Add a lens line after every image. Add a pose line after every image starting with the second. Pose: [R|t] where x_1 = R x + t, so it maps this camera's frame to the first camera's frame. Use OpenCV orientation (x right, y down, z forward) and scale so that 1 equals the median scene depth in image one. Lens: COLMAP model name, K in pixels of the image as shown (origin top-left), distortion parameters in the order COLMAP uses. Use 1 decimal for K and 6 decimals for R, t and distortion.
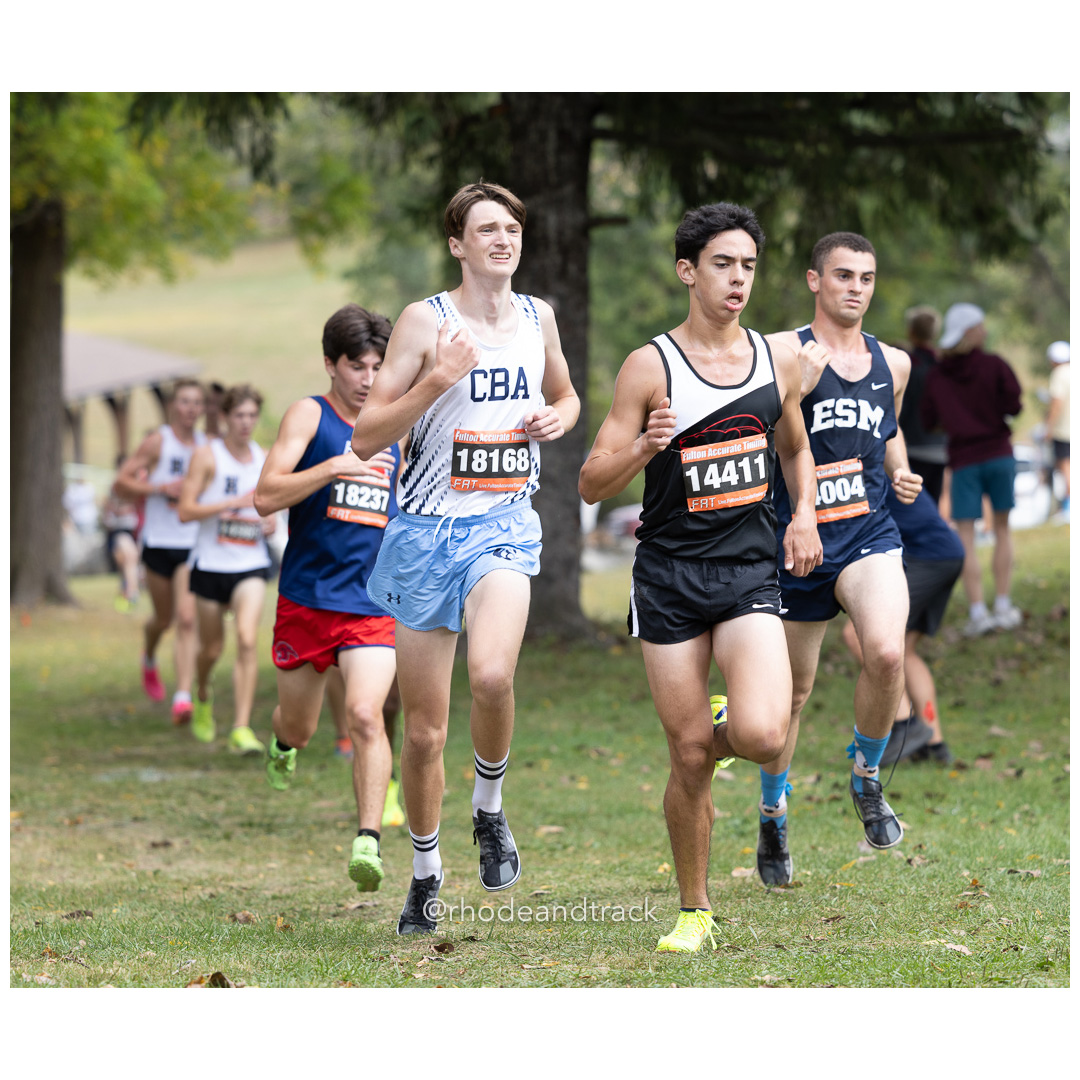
lens RADIAL K [[6195.5, 0, 830.9], [0, 6195.5, 539.8], [0, 0, 1]] dist [-0.853766, 14.946441]
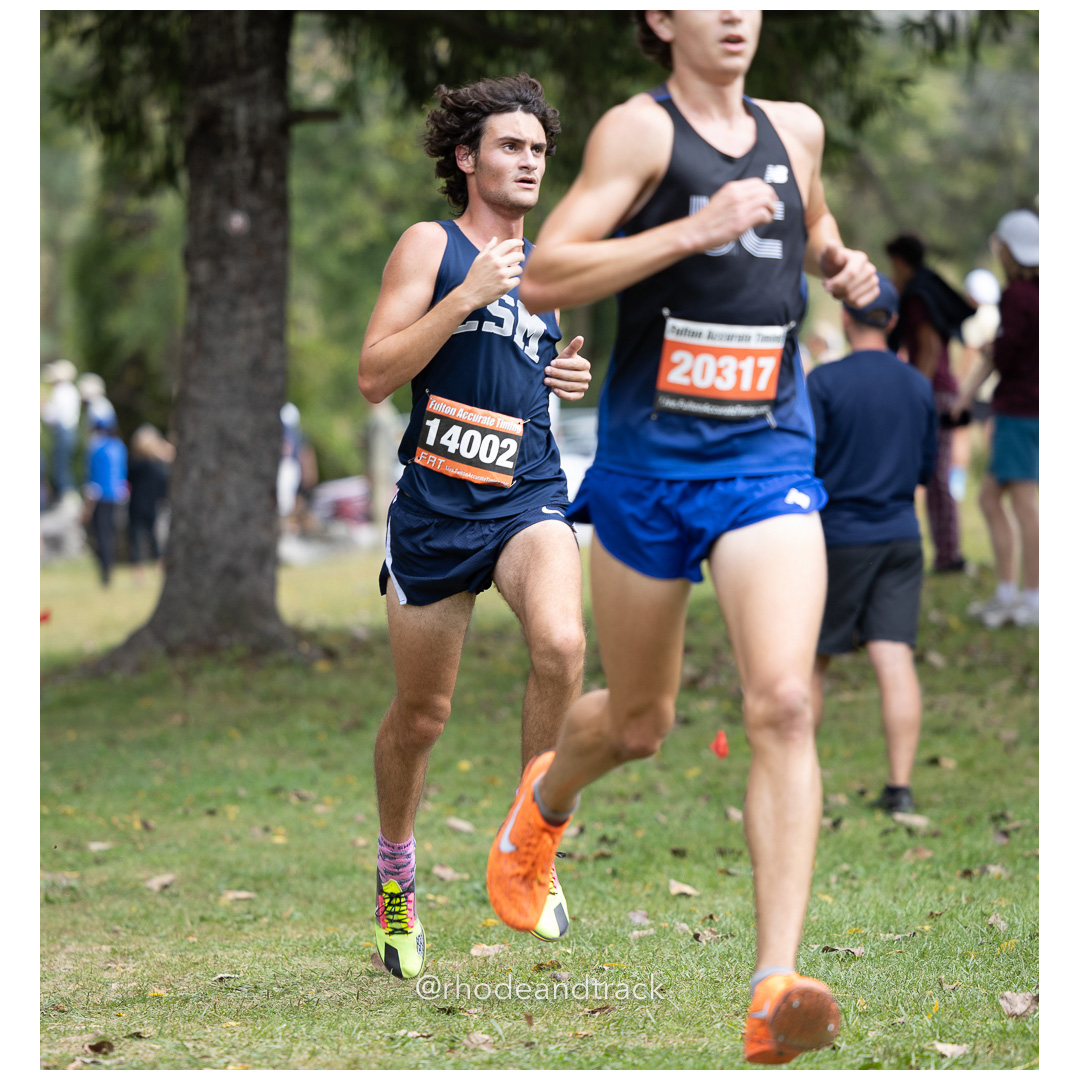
lens RADIAL K [[6313.2, 0, 539.7], [0, 6313.2, 540.1], [0, 0, 1]] dist [-0.202160, -1.205200]
pose [[0.999993, 0.001593, -0.003263, -0.004745], [-0.001614, 0.999977, -0.006602, 0.007161], [0.003252, 0.006607, 0.999973, 0.201550]]
